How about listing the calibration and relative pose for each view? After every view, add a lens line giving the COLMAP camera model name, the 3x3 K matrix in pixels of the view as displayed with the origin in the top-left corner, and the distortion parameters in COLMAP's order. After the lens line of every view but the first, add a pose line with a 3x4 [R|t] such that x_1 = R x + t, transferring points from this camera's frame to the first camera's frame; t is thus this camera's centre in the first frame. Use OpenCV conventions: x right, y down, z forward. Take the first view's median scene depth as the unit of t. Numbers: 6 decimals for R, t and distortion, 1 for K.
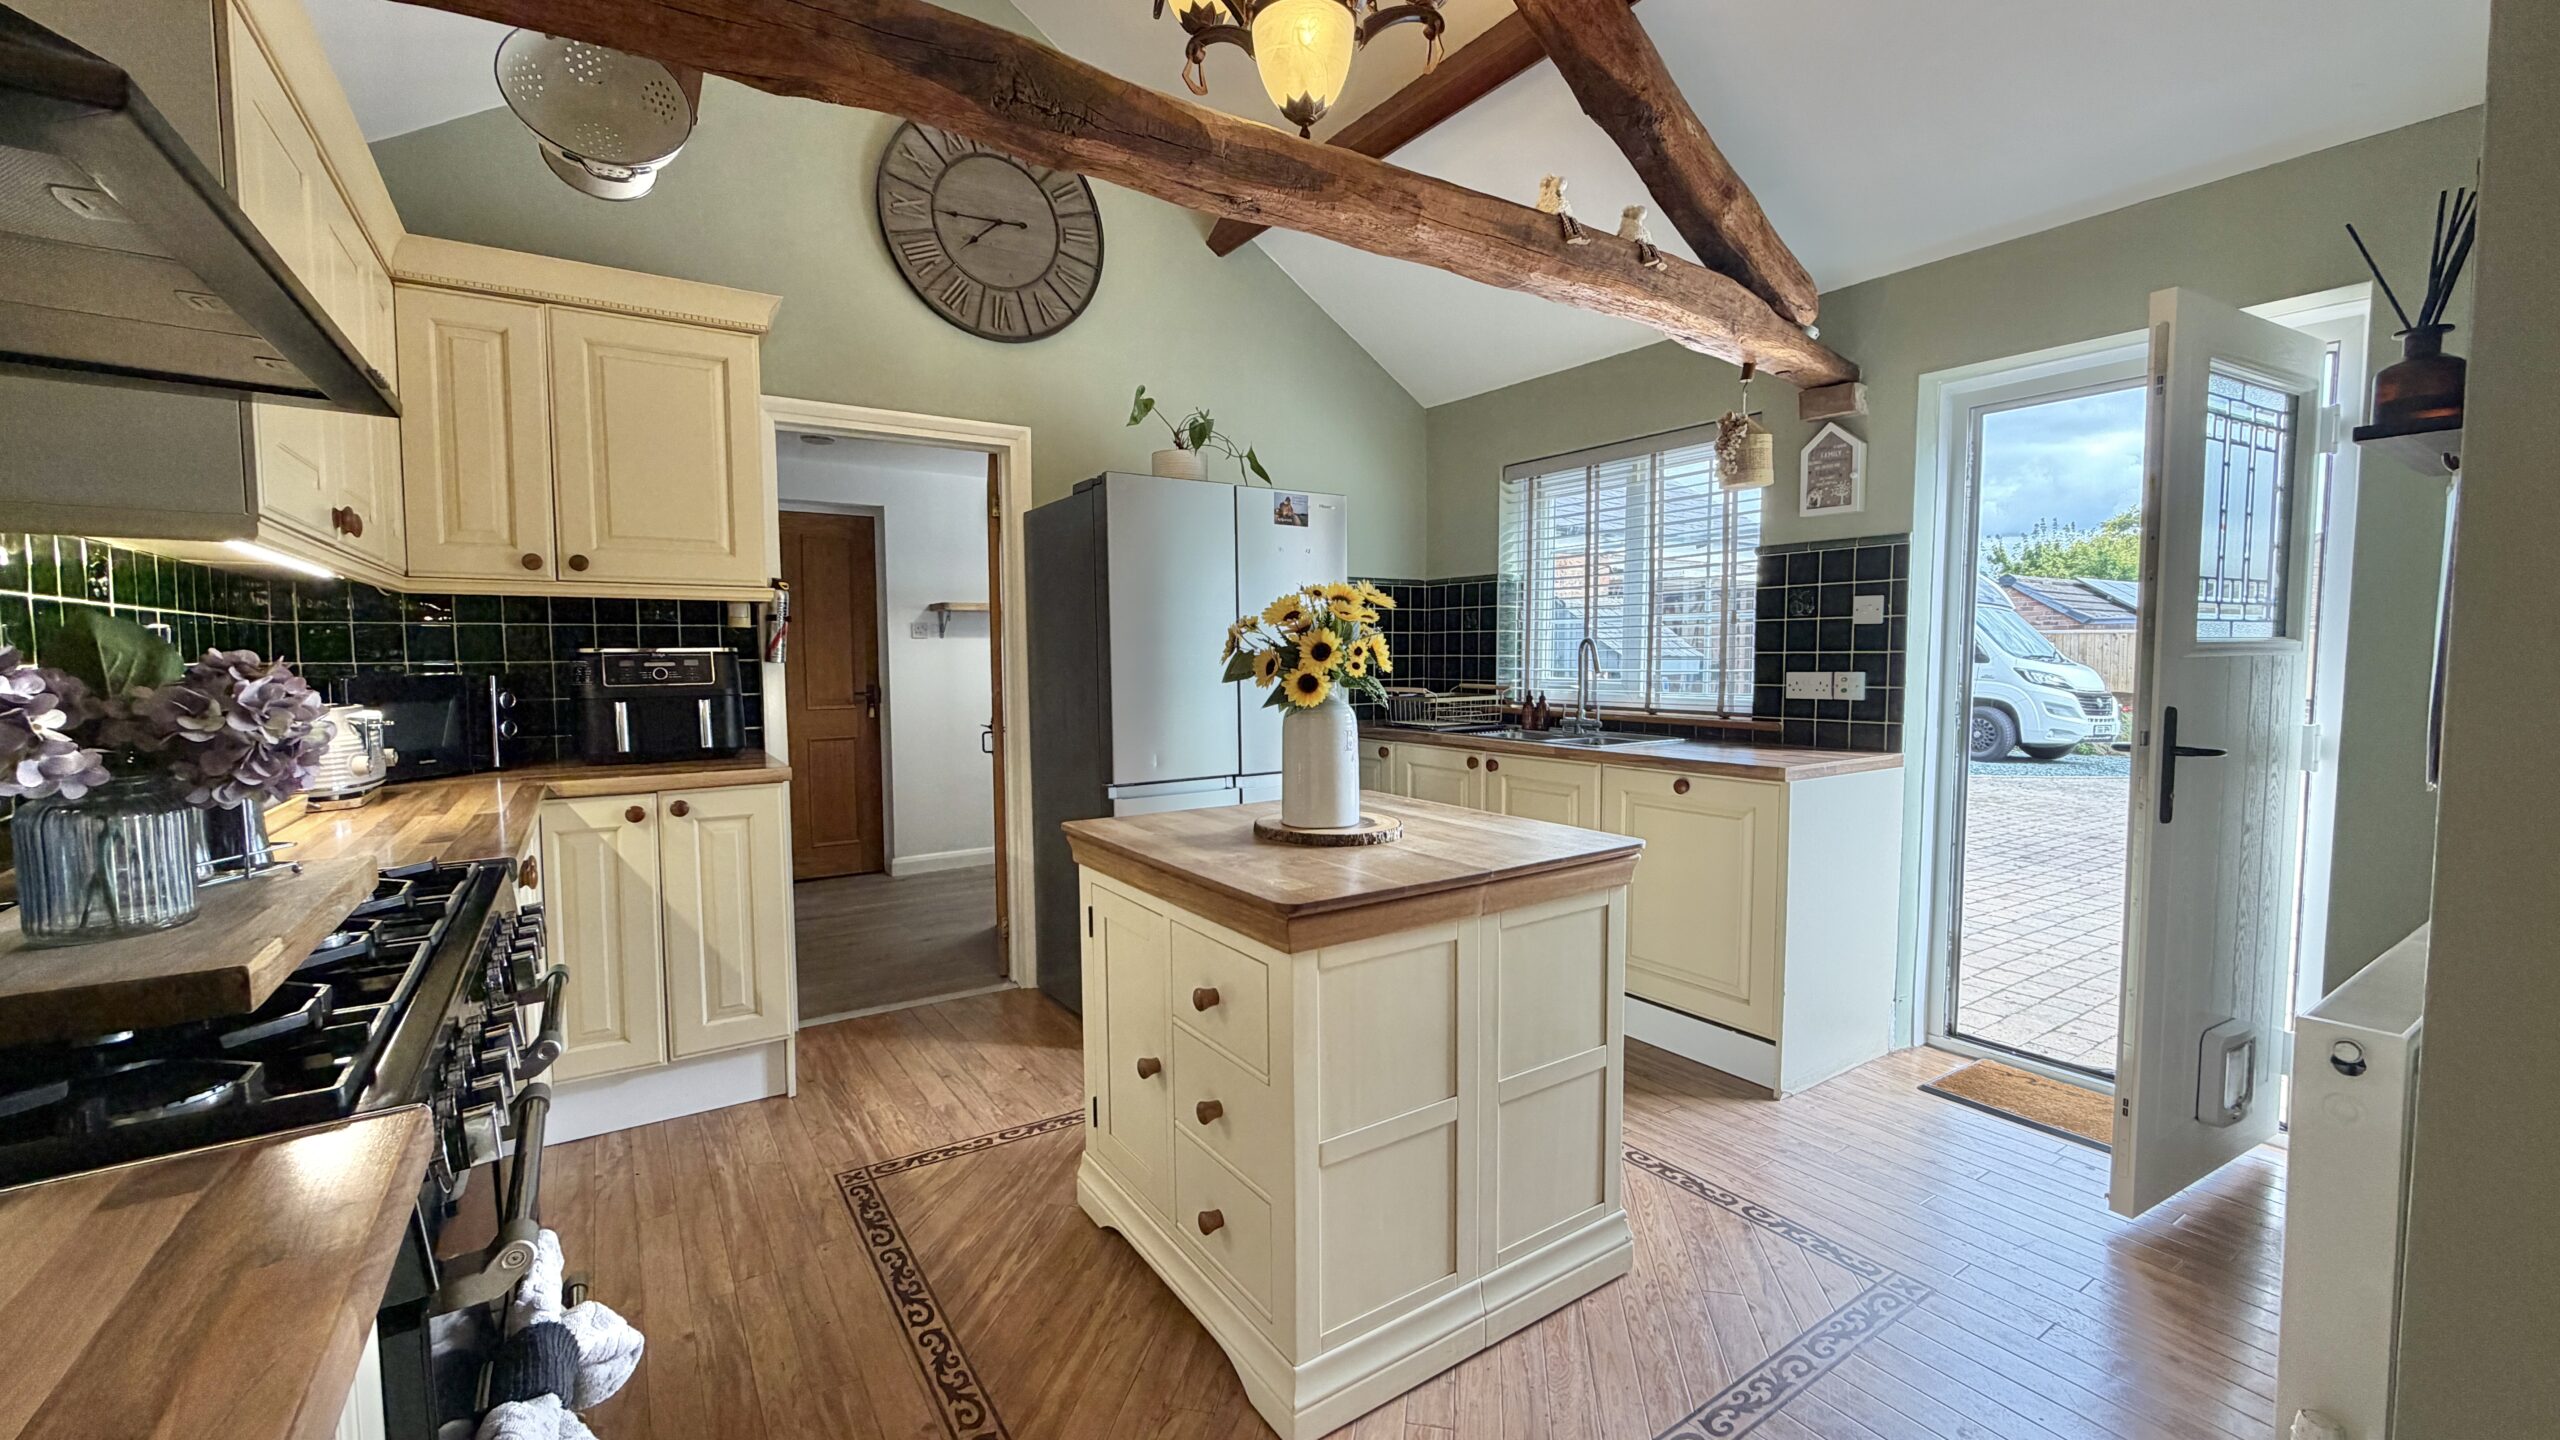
lens RADIAL K [[1016.7, 0, 1297.2], [0, 1016.7, 706.9], [0, 0, 1]] dist [-0.003198, 0.000000]
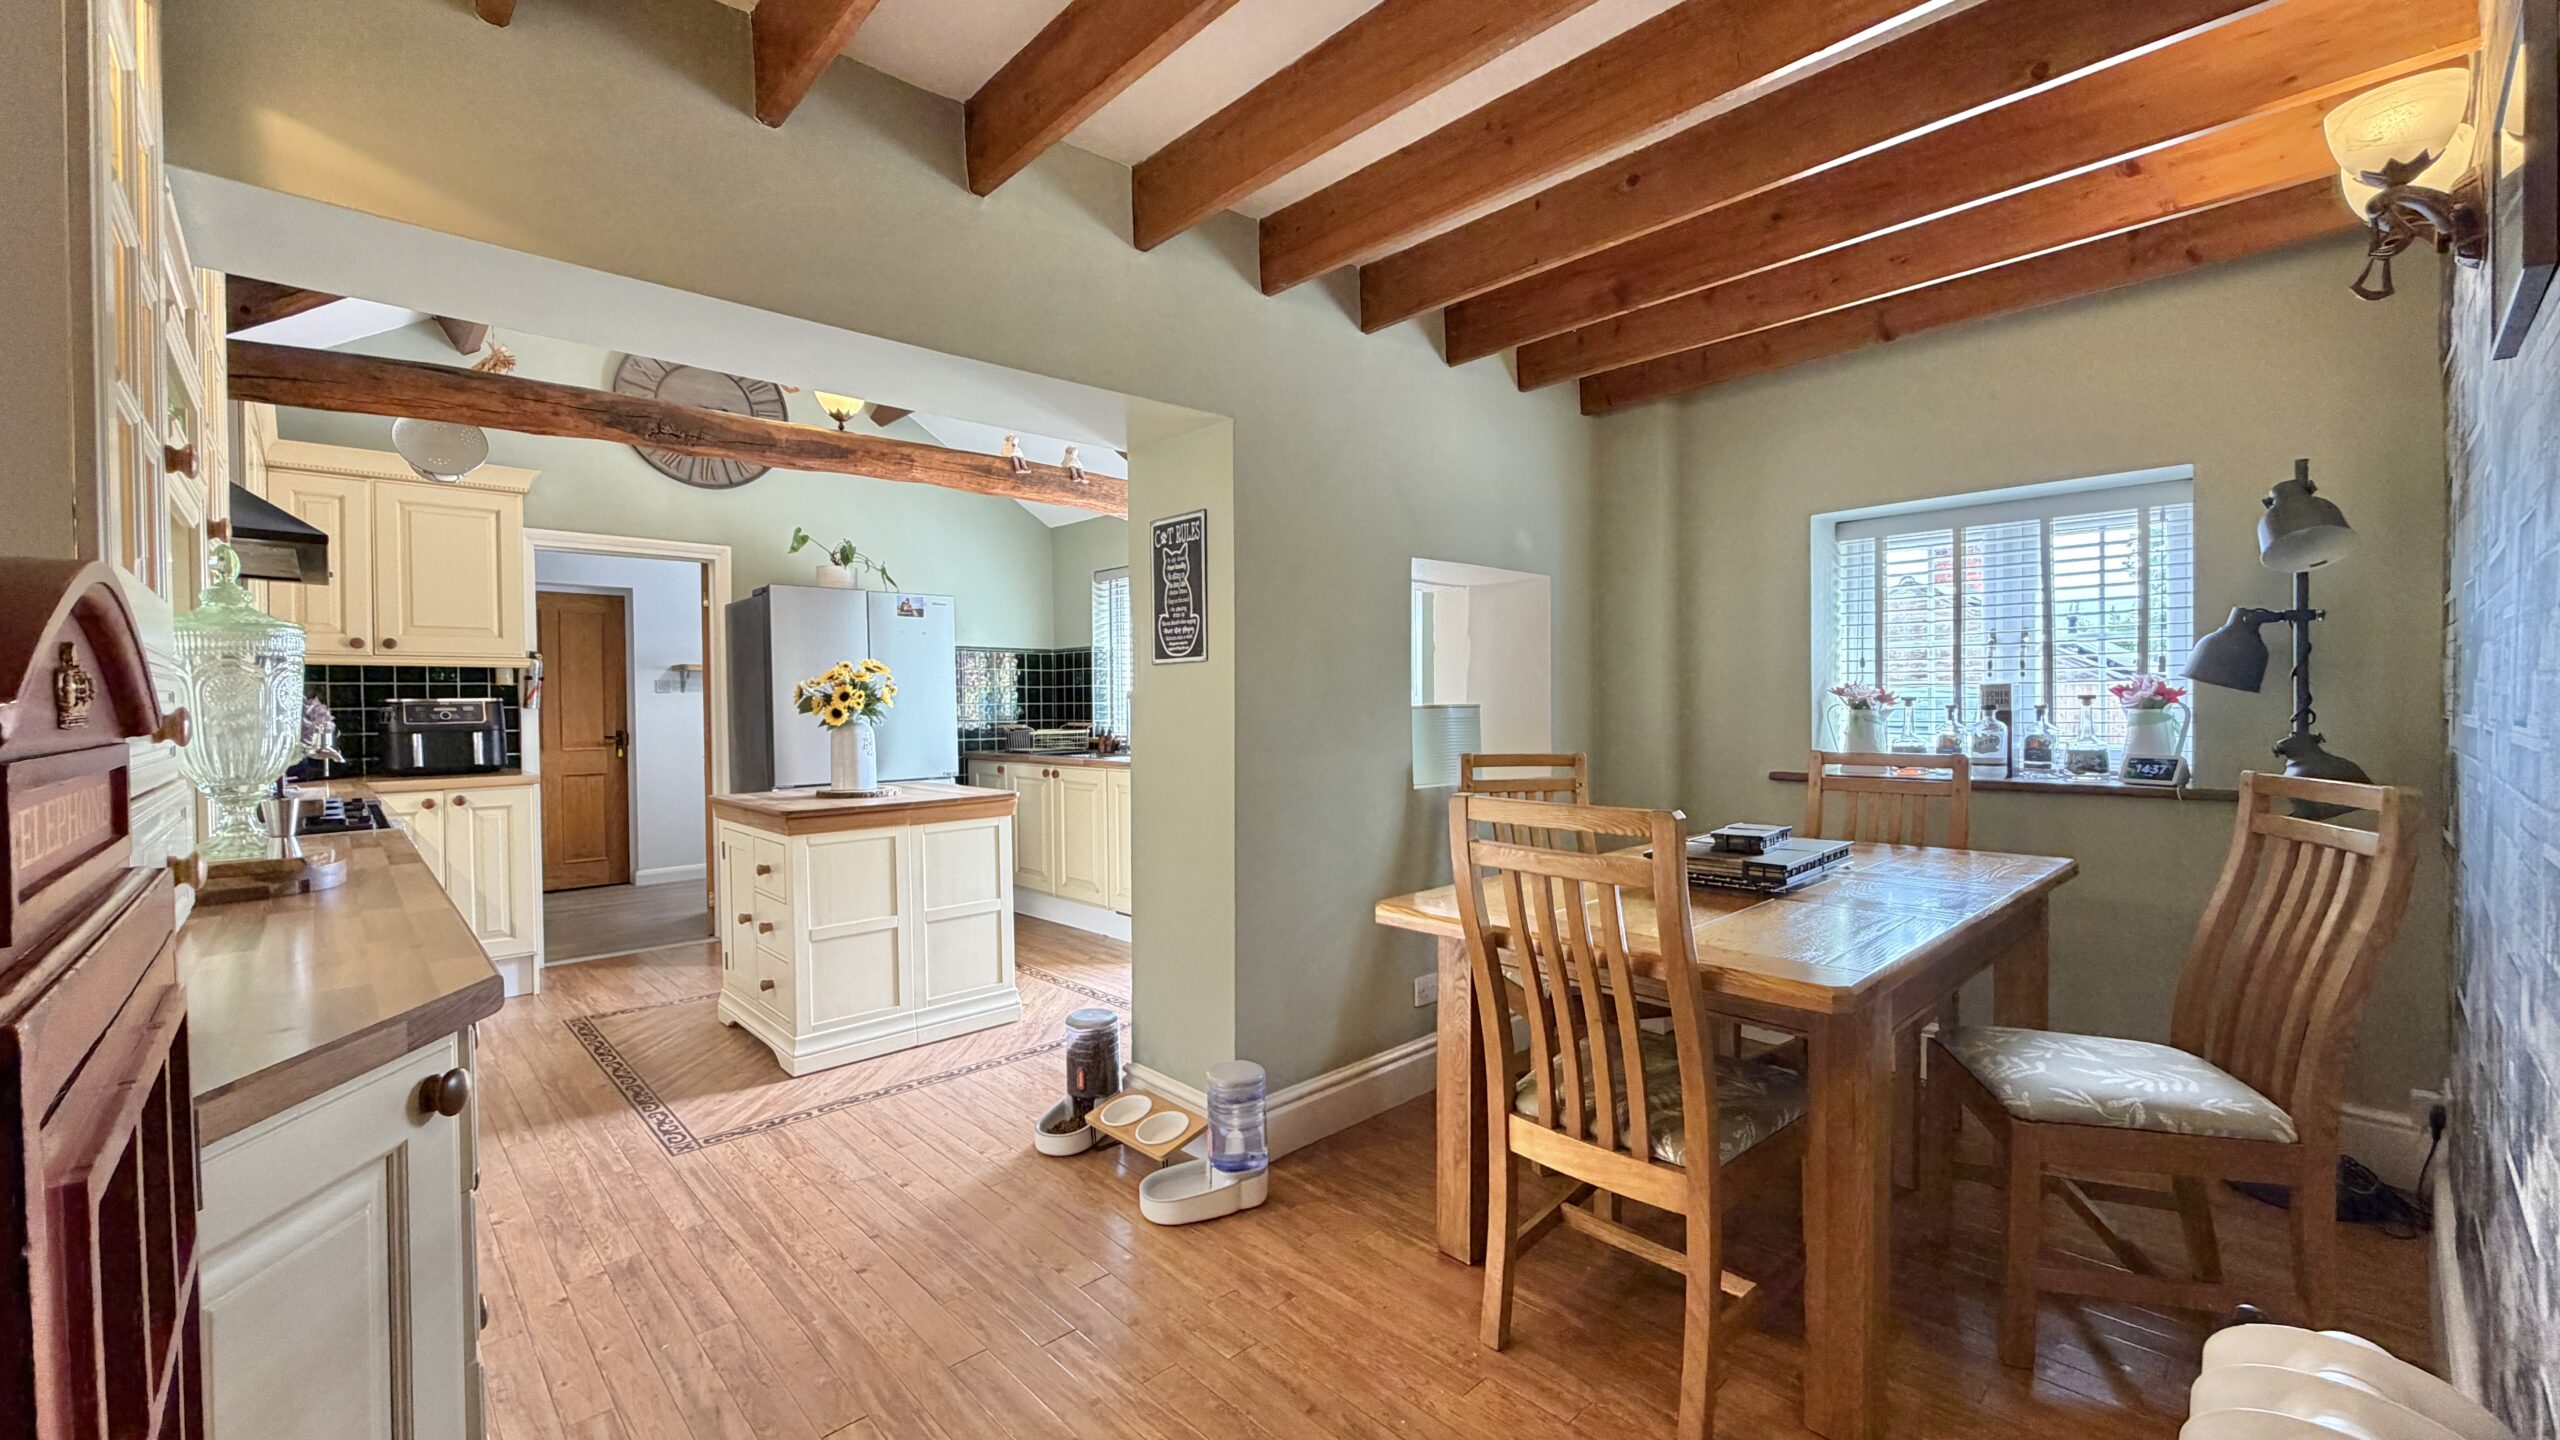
lens RADIAL K [[1016.7, 0, 1297.4], [0, 1016.7, 712.7], [0, 0, 1]] dist [-0.003198, 0.000000]
pose [[0.986171, -0.007593, 0.165555, 0.319862], [0.015622, 0.998761, -0.047247, 0.046233], [-0.164991, 0.049180, 0.985068, -0.597570]]
